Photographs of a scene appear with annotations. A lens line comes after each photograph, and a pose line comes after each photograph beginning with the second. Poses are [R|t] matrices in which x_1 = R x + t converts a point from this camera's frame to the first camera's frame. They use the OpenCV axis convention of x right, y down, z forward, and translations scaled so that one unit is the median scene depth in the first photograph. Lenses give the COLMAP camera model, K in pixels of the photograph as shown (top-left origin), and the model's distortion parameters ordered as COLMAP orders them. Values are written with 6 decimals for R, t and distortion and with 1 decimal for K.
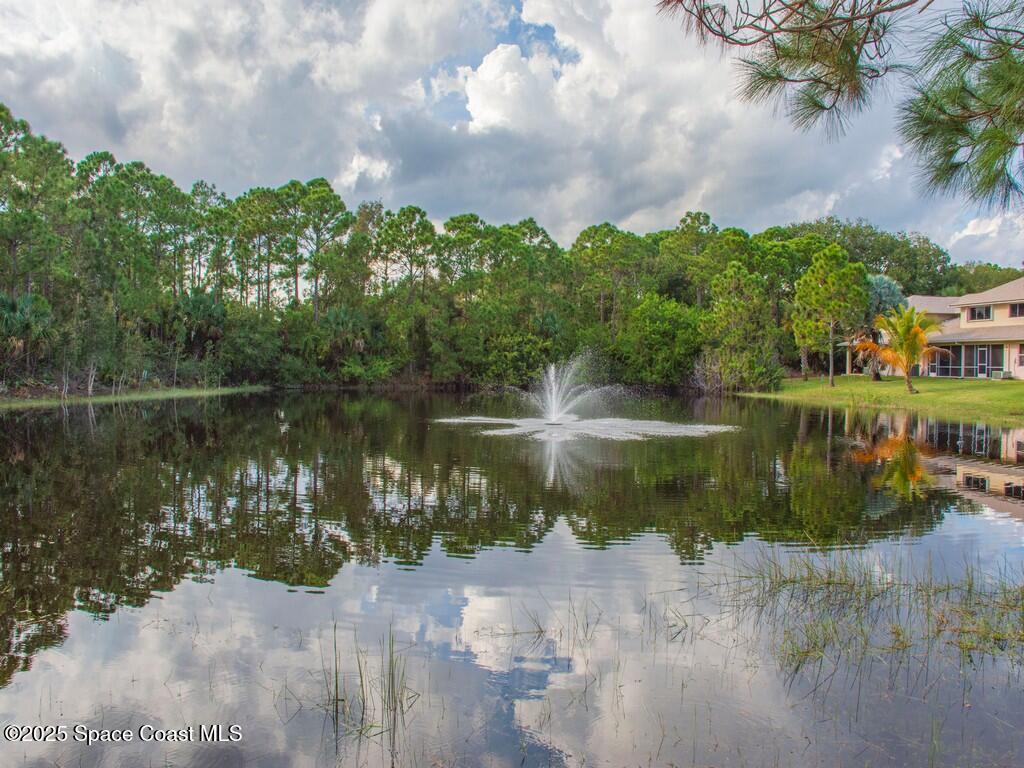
lens RADIAL K [[800.6, 0, 513.2], [0, 800.6, 380.4], [0, 0, 1]] dist [-0.094883, 0.032024]
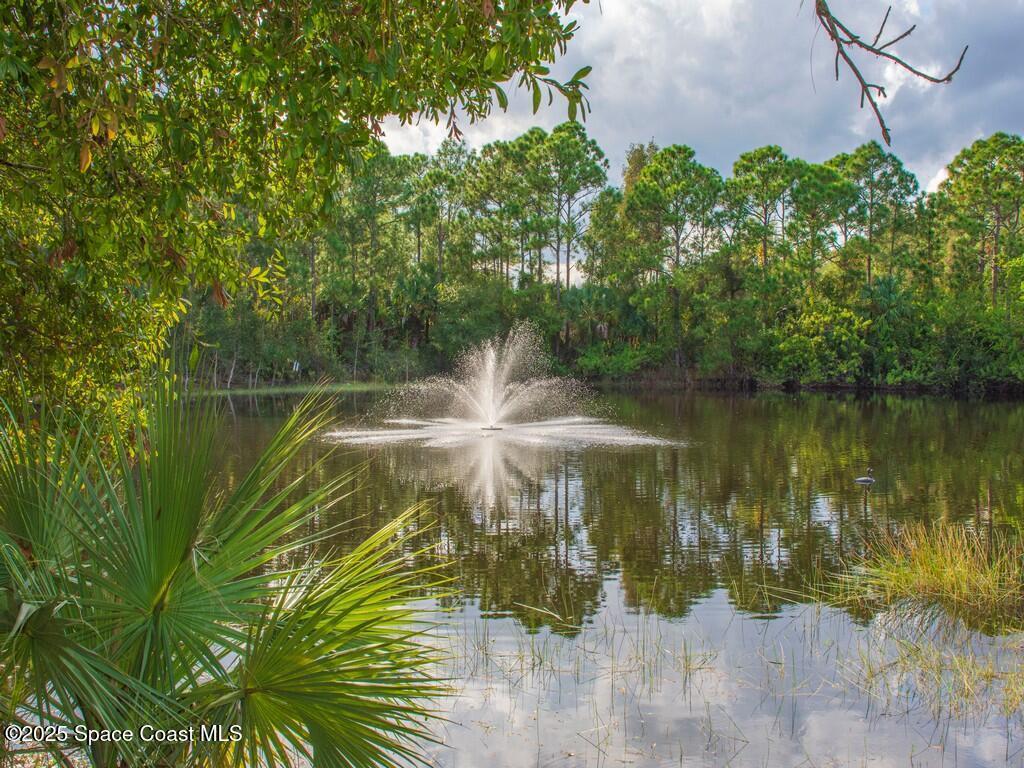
lens RADIAL K [[1053.0, 0, 517.3], [0, 1053.0, 390.3], [0, 0, 1]] dist [0.082302, 0.000000]
pose [[0.863316, 0.012920, -0.504498, 0.243775], [-0.007564, 0.999891, 0.012664, 0.002845], [0.504607, -0.007117, 0.863320, 0.048766]]
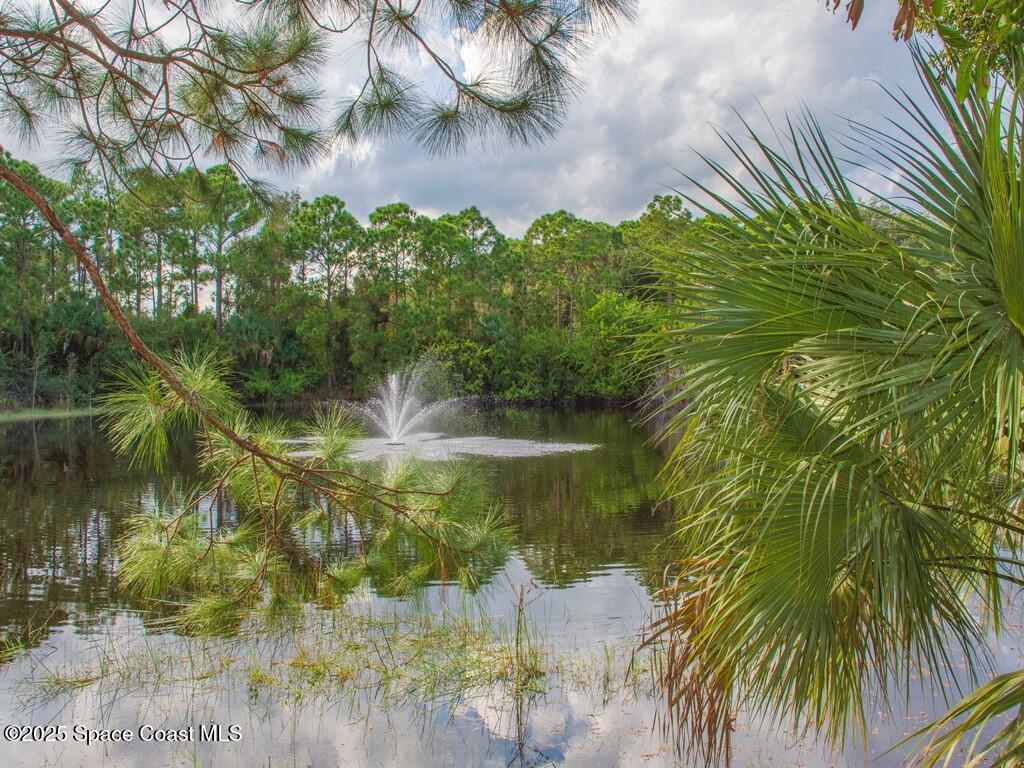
lens RADIAL K [[934.2, 0, 508.4], [0, 934.2, 382.5], [0, 0, 1]] dist [-0.012724, 0.000000]
pose [[0.999765, -0.014471, -0.016149, 0.080019], [0.014243, 0.999799, -0.014134, 0.002459], [0.016351, 0.013901, 0.999770, -0.012323]]
